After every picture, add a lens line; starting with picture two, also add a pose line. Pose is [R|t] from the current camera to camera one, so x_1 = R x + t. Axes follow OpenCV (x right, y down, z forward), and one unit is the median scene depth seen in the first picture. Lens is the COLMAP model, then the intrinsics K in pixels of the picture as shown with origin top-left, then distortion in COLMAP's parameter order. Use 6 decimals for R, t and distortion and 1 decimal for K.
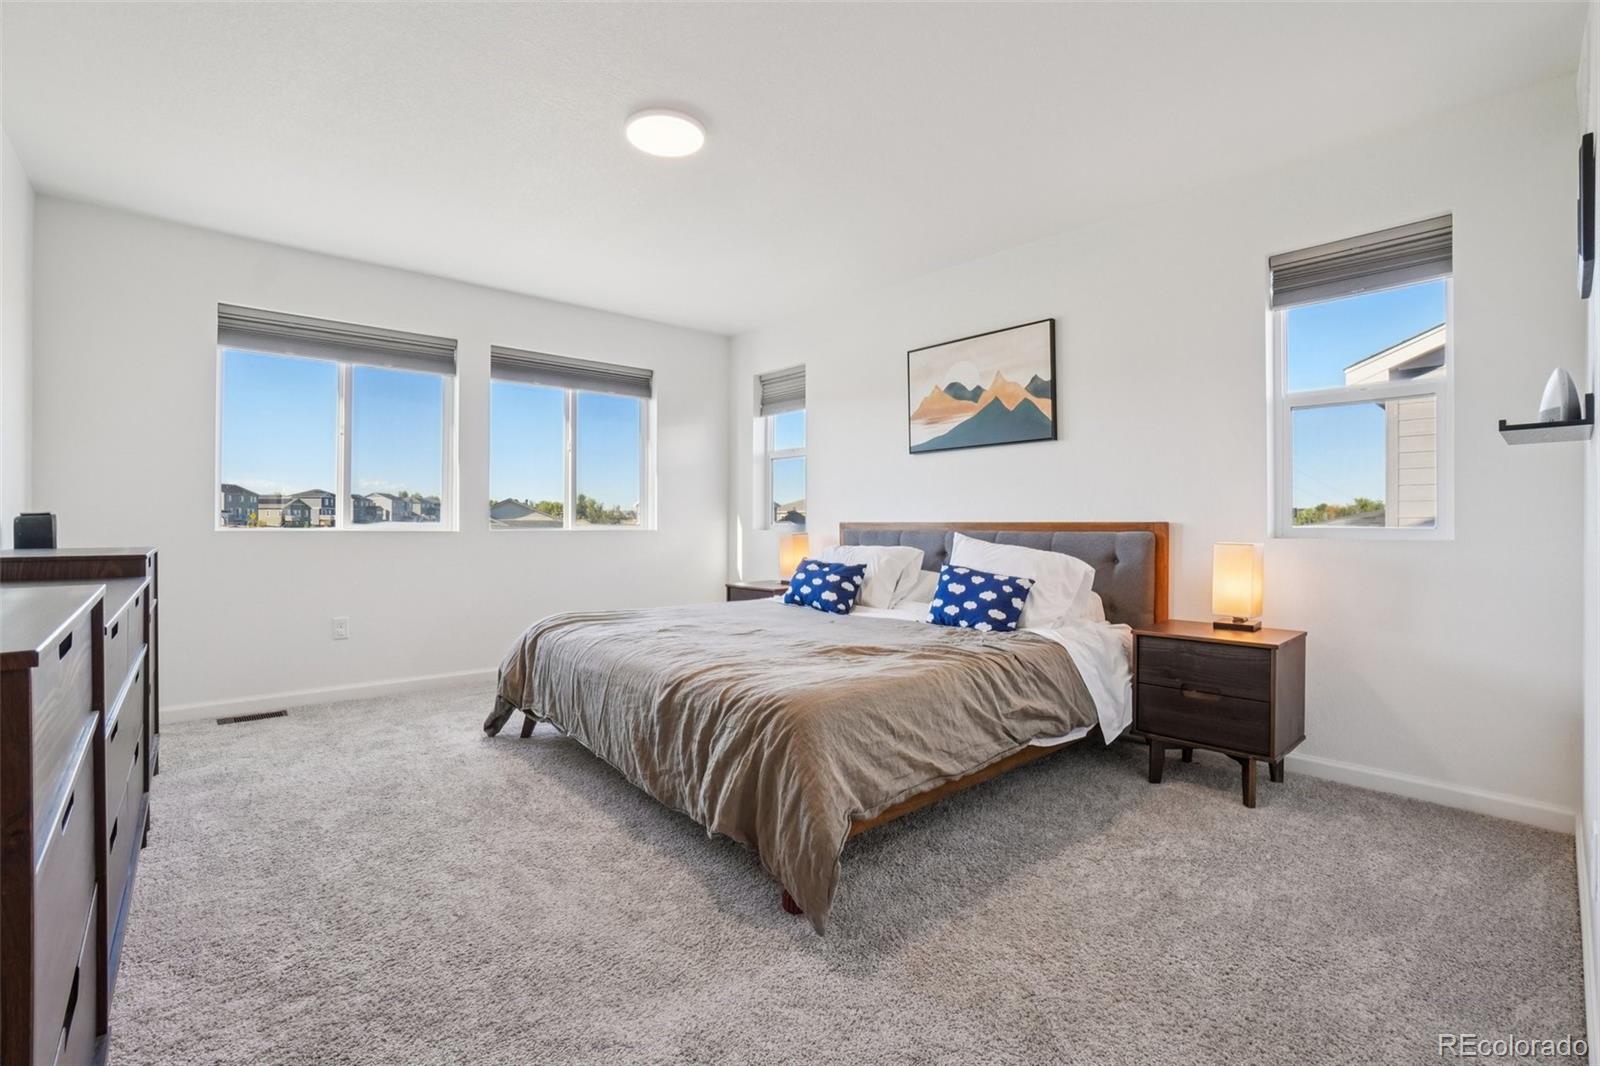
lens RADIAL K [[709.9, 0, 788.1], [0, 709.9, 522.2], [0, 0, 1]] dist [-0.044042, 0.007803]
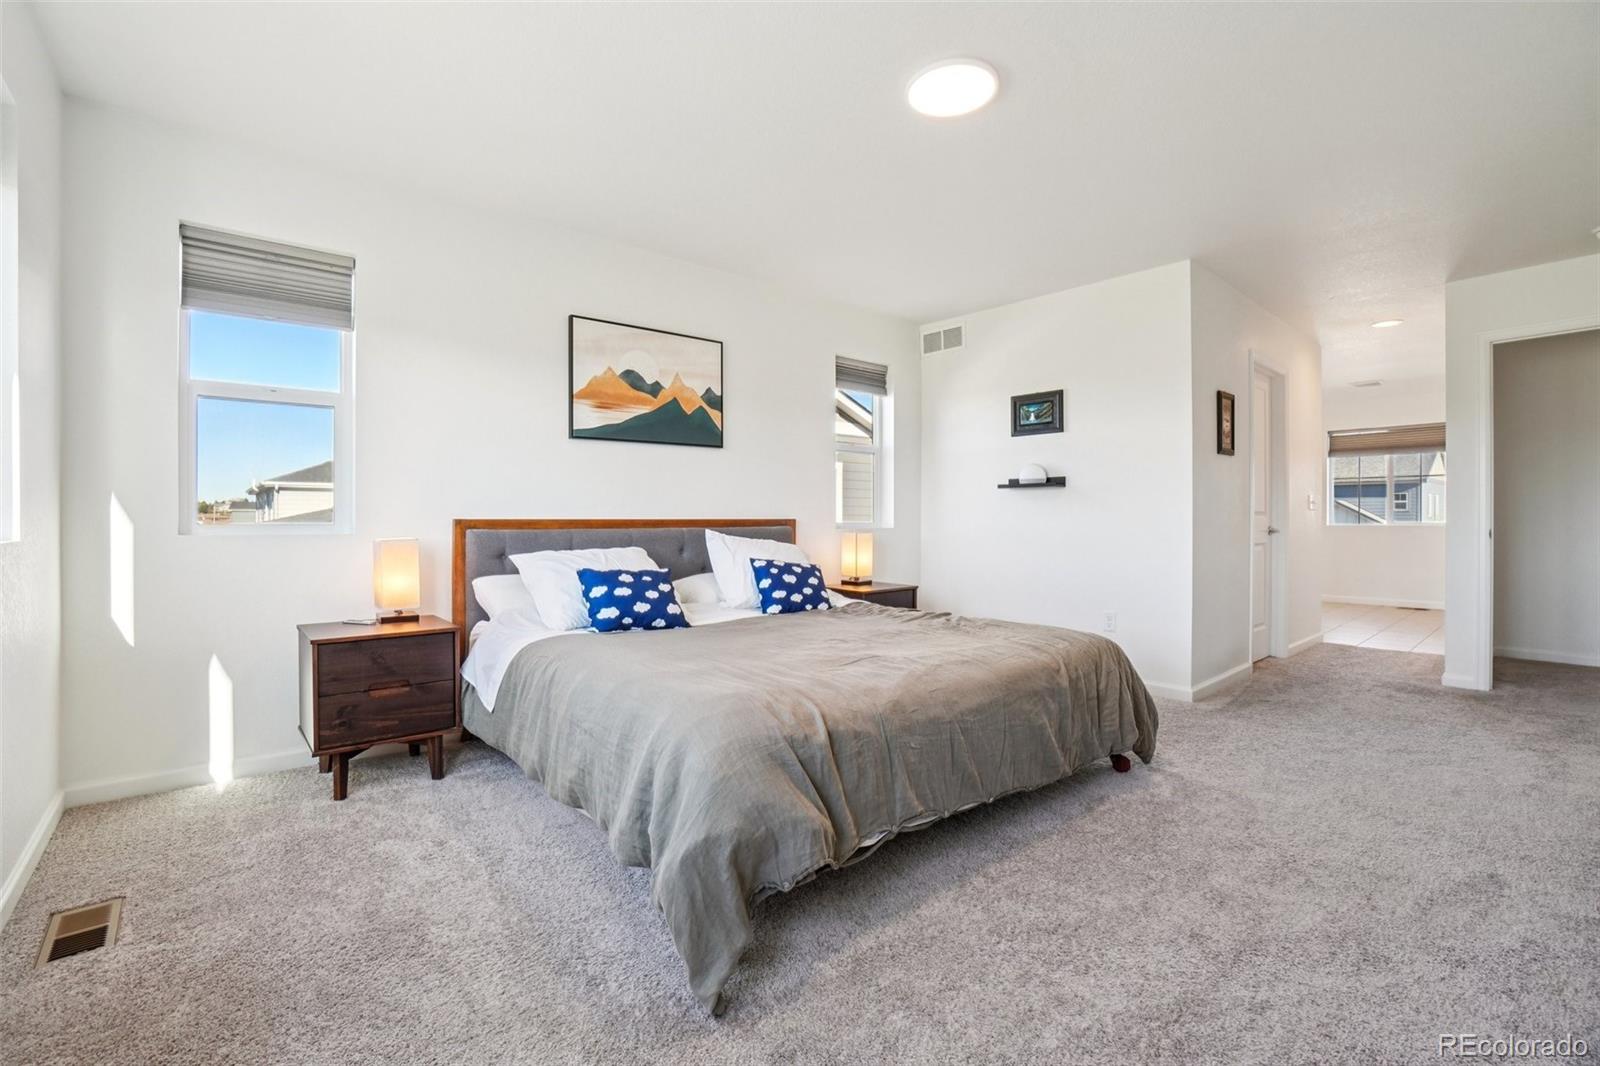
lens RADIAL K [[709.9, 0, 790.6], [0, 709.9, 522.6], [0, 0, 1]] dist [-0.044042, 0.007803]
pose [[0.022810, -0.009798, 0.999692, -0.720011], [-0.002594, 0.999948, 0.009859, -0.005444], [-0.999736, -0.002818, 0.022784, 0.789783]]
